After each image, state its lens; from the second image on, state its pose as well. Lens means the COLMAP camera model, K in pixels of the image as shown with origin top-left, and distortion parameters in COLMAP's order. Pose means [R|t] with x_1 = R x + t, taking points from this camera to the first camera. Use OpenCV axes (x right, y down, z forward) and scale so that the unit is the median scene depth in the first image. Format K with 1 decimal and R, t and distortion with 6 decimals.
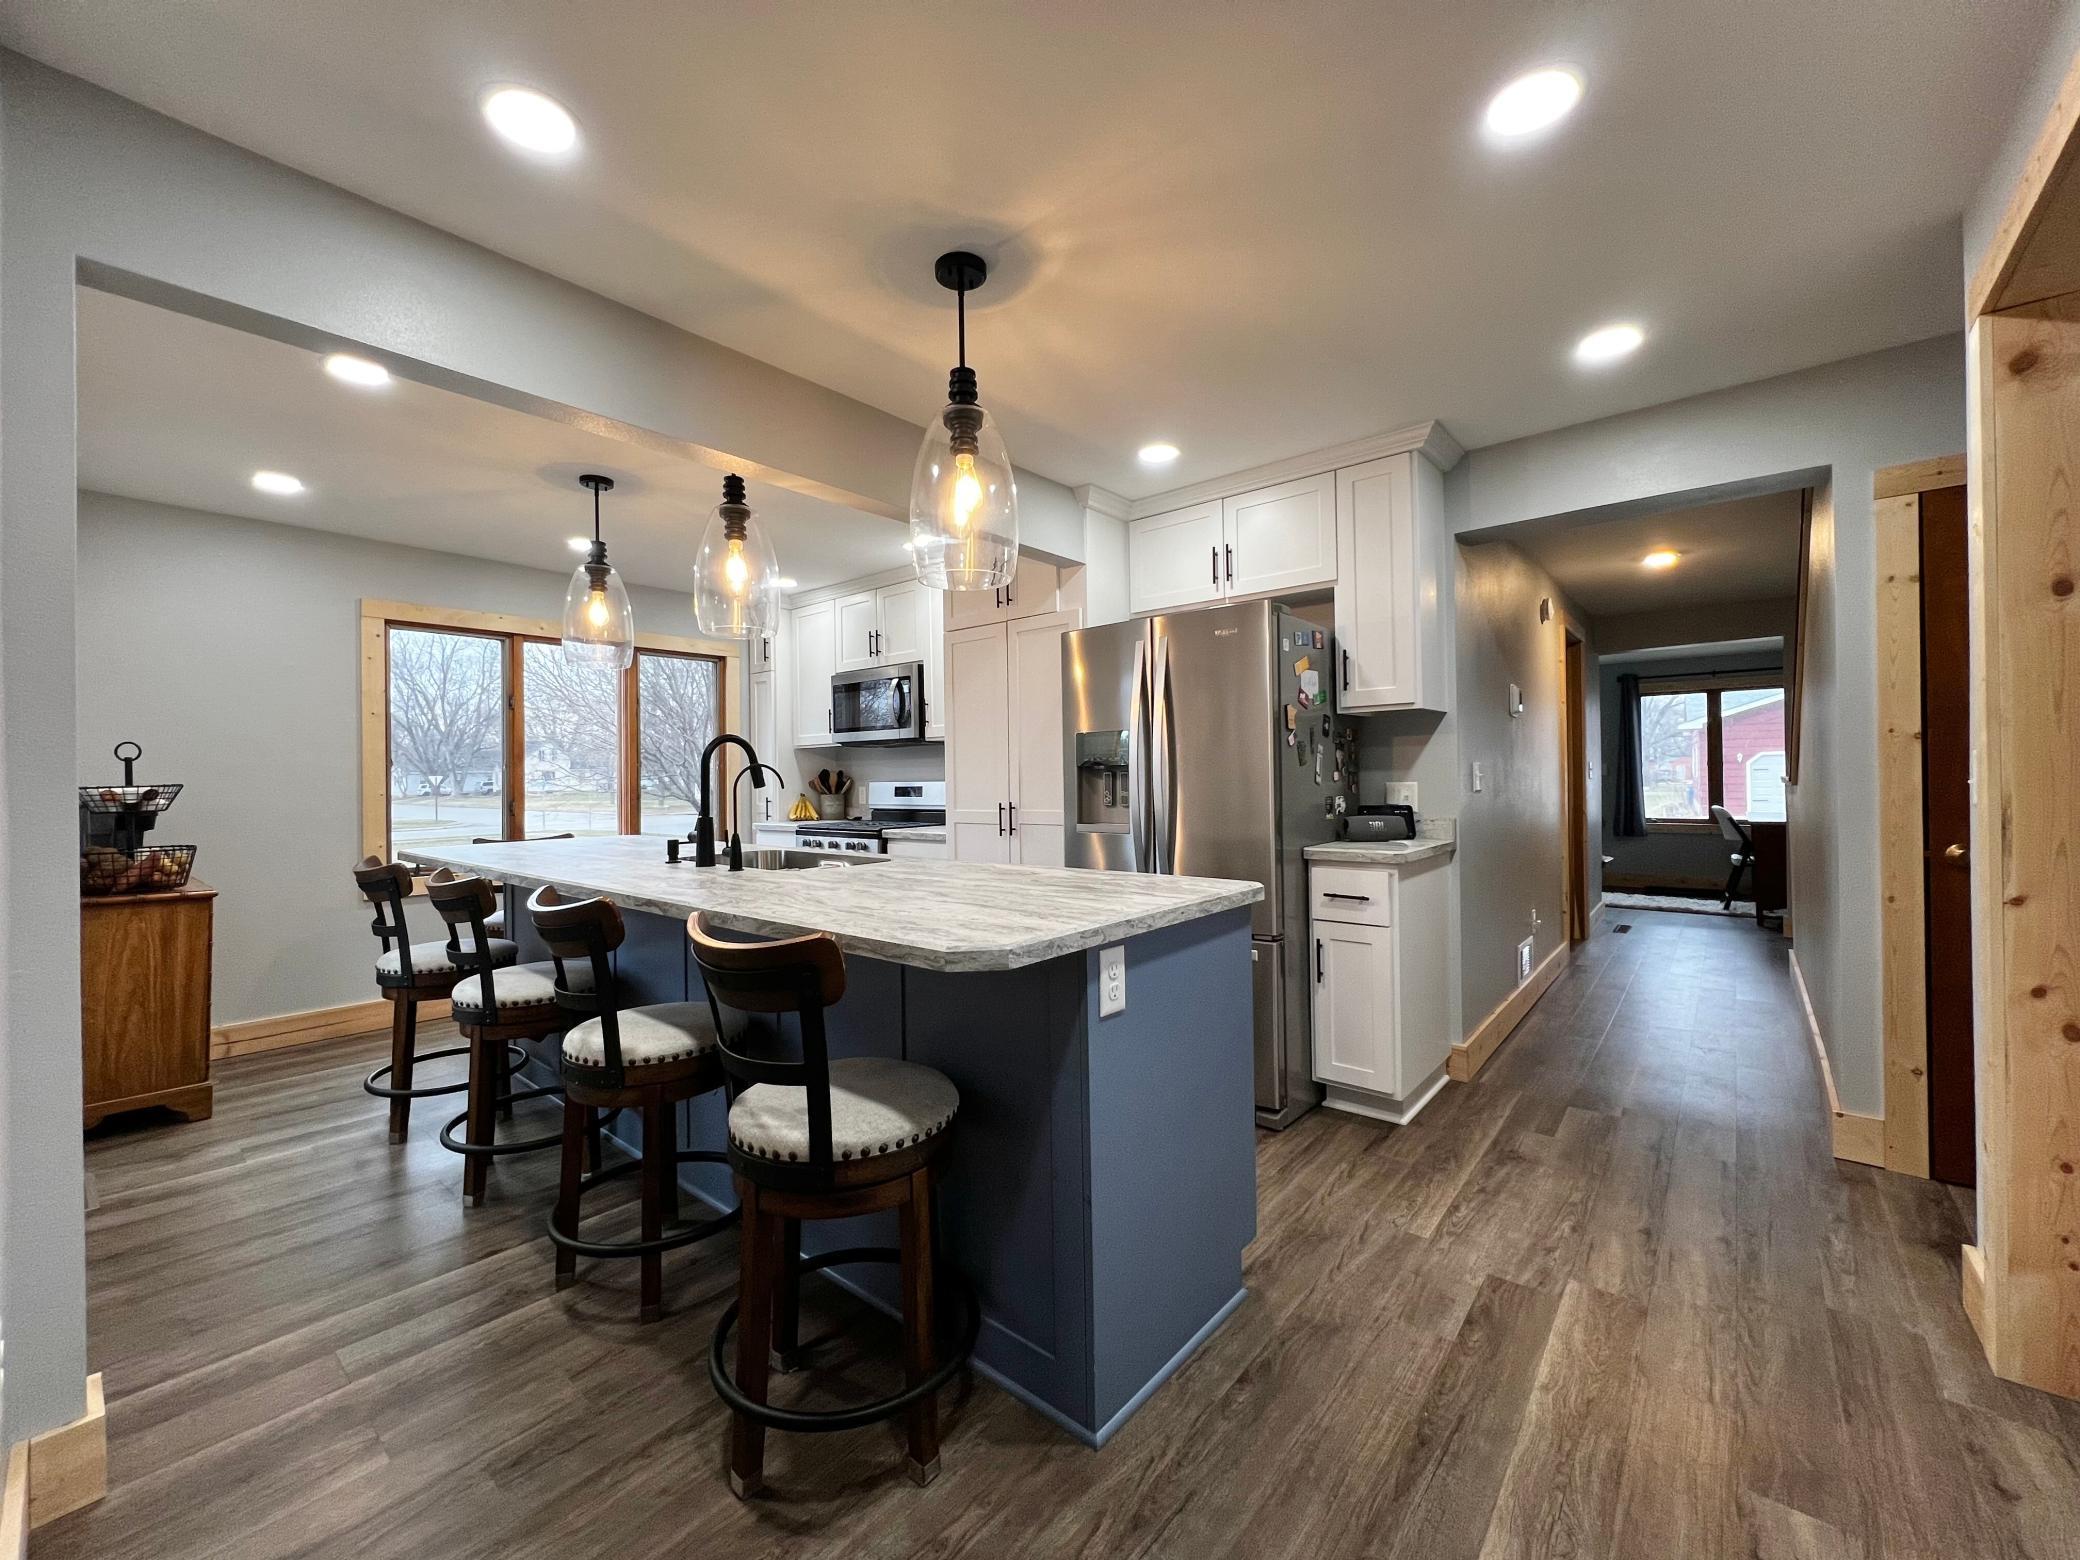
lens RADIAL K [[834.4, 0, 1027.7], [0, 834.4, 773.5], [0, 0, 1]] dist [-0.003329, 0.000376]
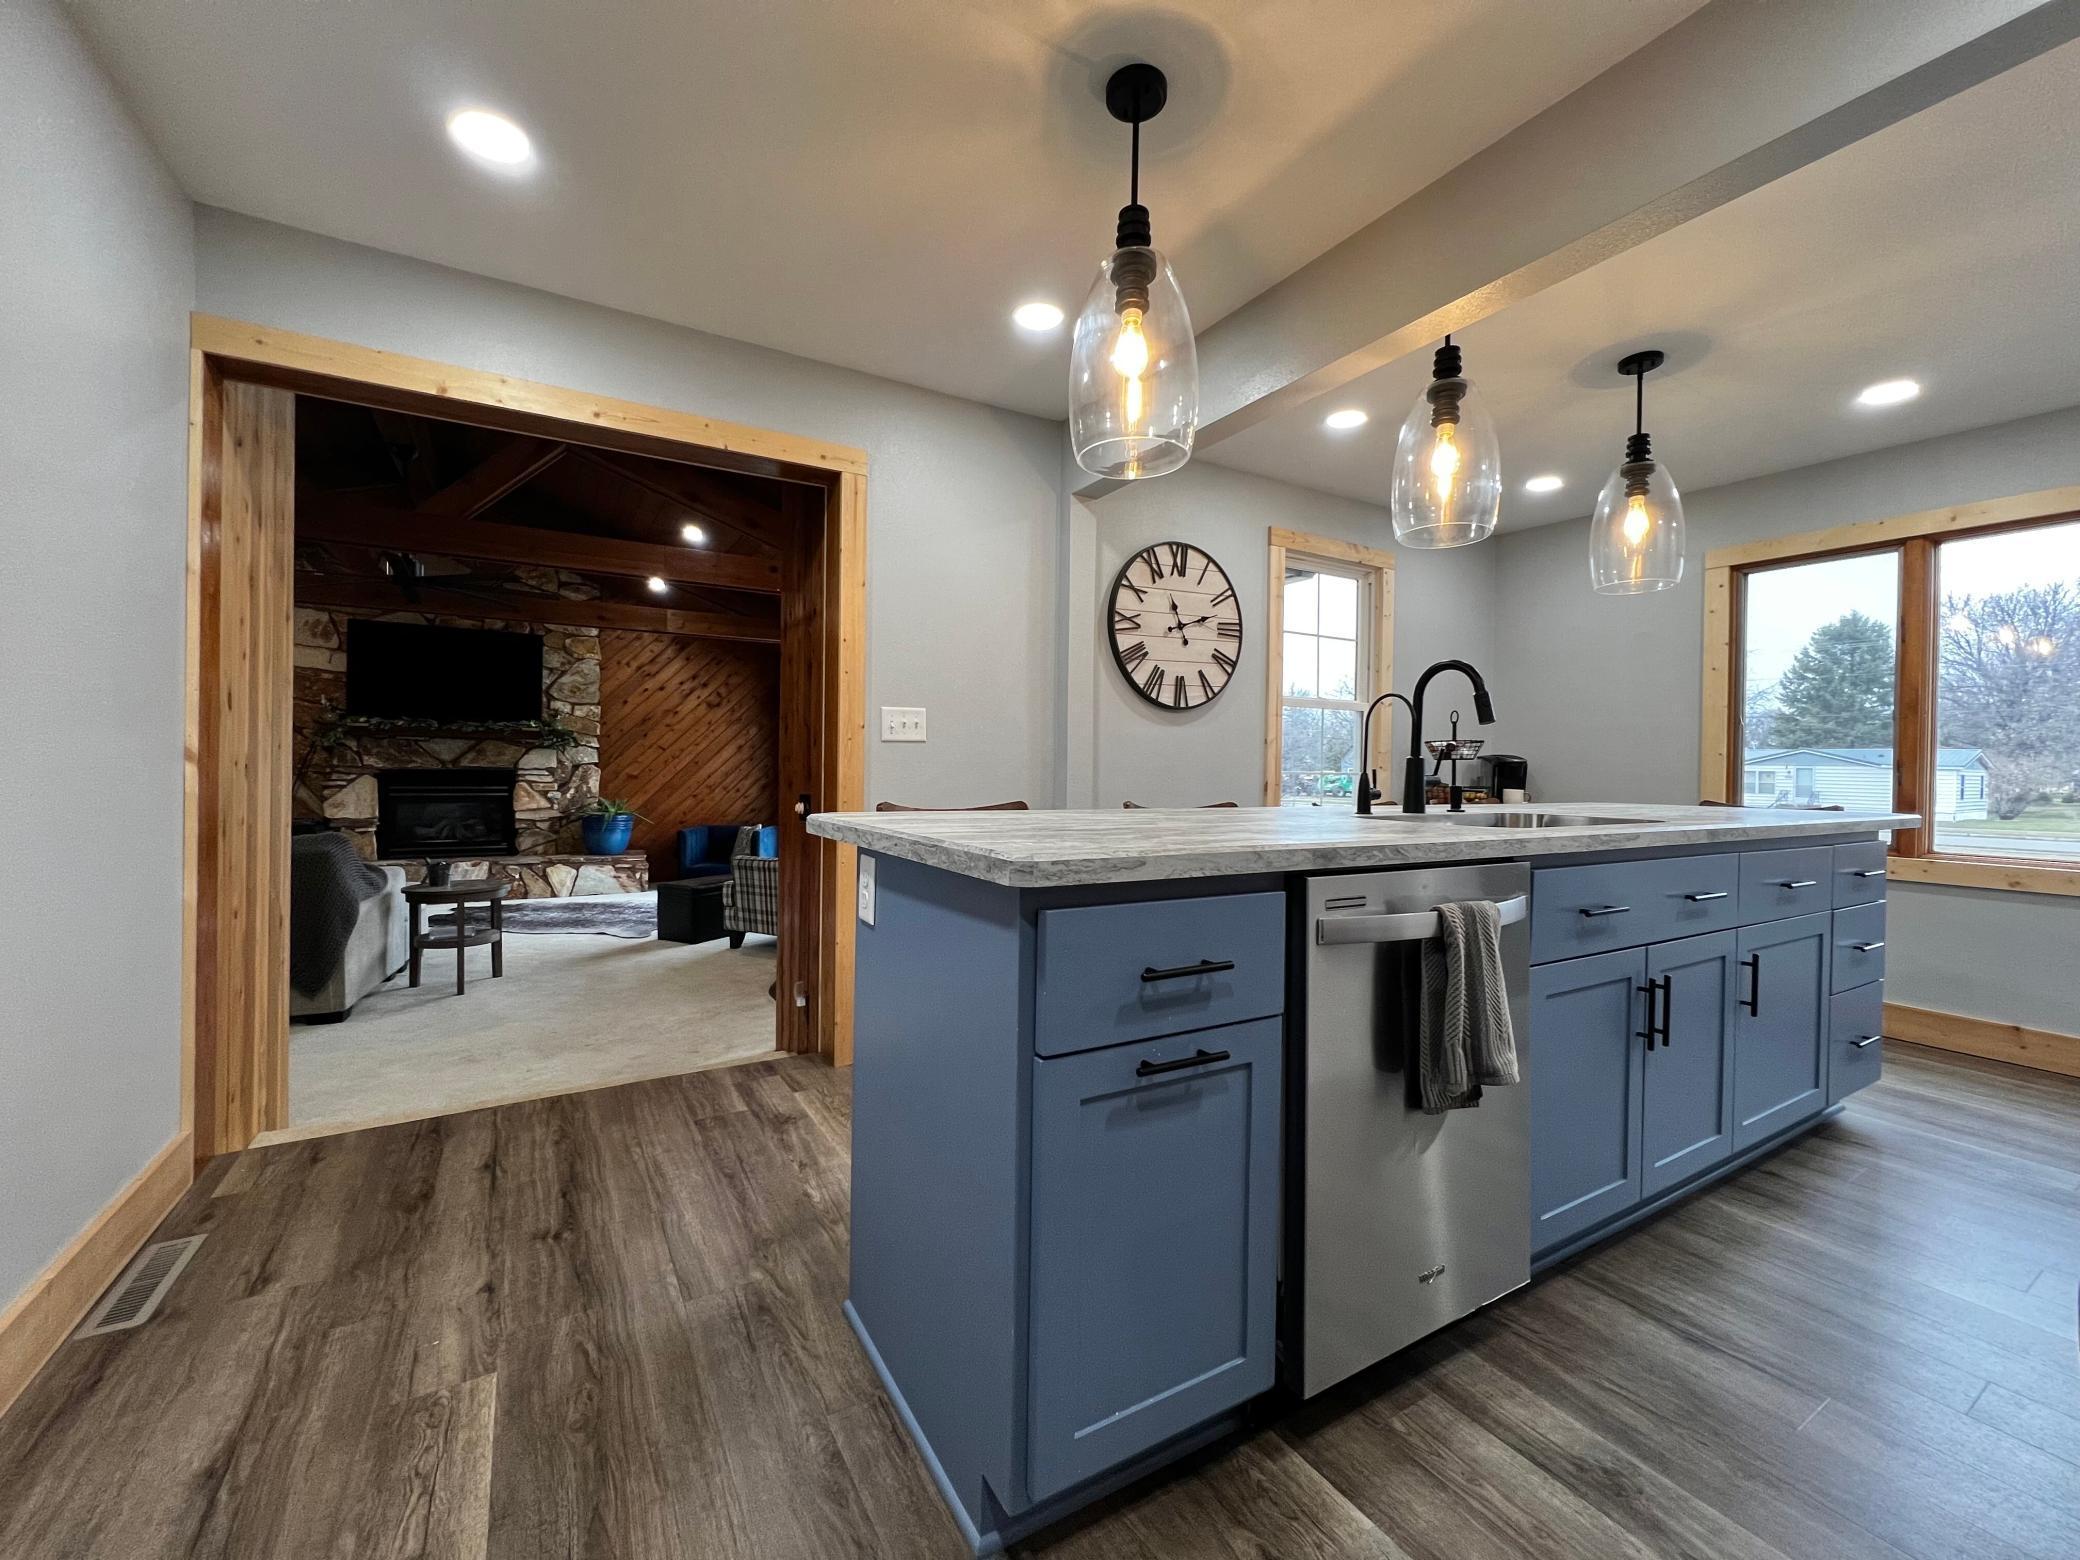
lens RADIAL K [[834.4, 0, 1027.7], [0, 834.4, 773.5], [0, 0, 1]] dist [-0.003329, 0.000376]
pose [[-0.322517, 0.015754, -0.946432, 0.519795], [-0.008706, 0.999770, 0.019609, 0.047620], [0.946524, 0.014564, -0.322306, 0.798023]]
